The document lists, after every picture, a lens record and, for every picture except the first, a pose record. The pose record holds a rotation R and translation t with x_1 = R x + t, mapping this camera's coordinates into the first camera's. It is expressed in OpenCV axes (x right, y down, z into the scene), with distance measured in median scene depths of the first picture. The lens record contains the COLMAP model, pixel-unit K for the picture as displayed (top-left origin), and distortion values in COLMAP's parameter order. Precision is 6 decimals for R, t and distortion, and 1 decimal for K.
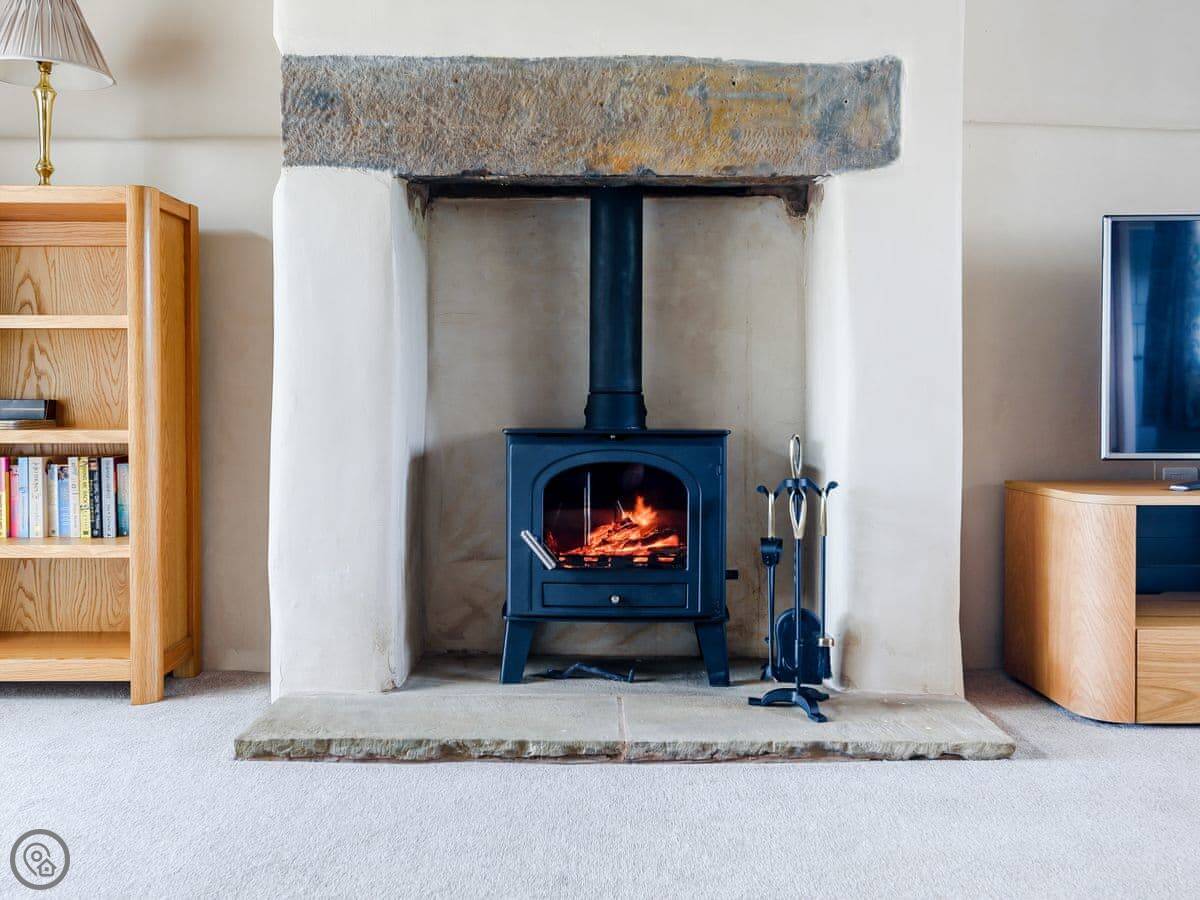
lens RADIAL K [[1146.7, 0, 600.1], [0, 1146.7, 460.0], [0, 0, 1]] dist [0.018292, 0.002937]
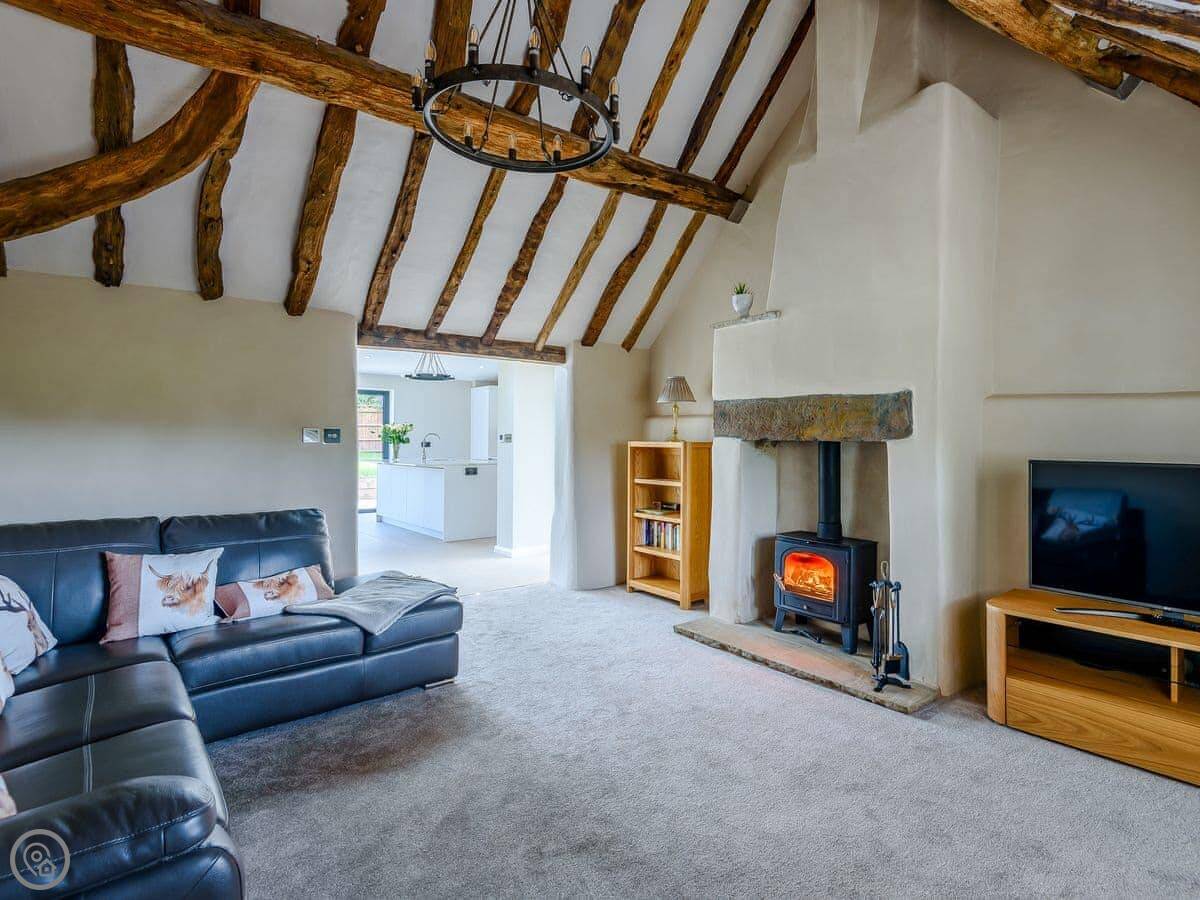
lens RADIAL K [[638.6, 0, 600.0], [0, 638.6, 450.0], [0, 0, 1]] dist [0.003748, 0.000070]
pose [[0.593886, 0.009618, -0.804492, 0.882633], [-0.033261, 0.999367, -0.012605, -0.193959], [0.803861, 0.034244, 0.593830, -0.211606]]
